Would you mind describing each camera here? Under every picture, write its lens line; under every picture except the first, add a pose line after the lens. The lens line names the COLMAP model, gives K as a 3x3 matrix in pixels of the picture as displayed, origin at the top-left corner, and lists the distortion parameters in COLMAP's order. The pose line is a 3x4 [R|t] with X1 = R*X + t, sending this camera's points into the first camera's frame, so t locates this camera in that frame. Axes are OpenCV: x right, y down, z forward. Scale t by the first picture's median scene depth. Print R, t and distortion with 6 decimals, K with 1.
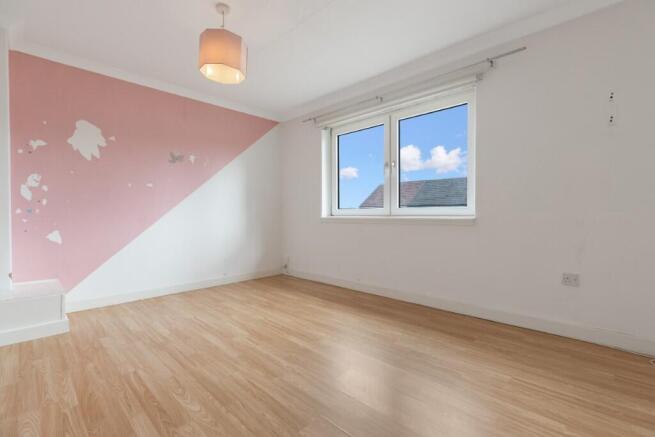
lens RADIAL K [[302.0, 0, 326.4], [0, 302.0, 214.1], [0, 0, 1]] dist [0.021348, 0.000070]
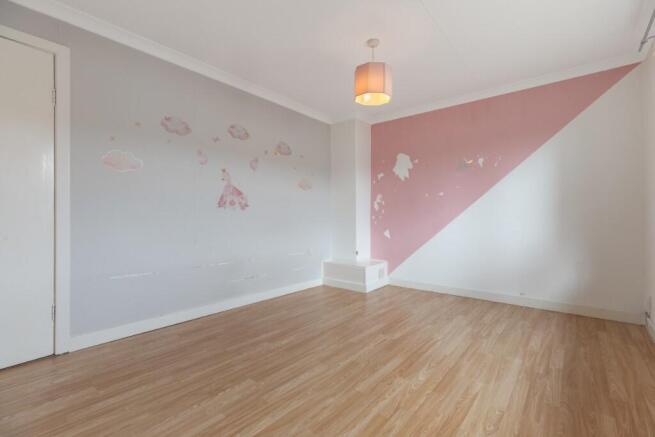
lens RADIAL K [[302.0, 0, 326.4], [0, 302.0, 214.1], [0, 0, 1]] dist [0.021348, 0.000070]
pose [[0.086412, -0.009445, -0.996215, 0.616960], [-0.002025, 0.999951, -0.009657, -0.009665], [0.996257, 0.002852, 0.086389, 0.571635]]
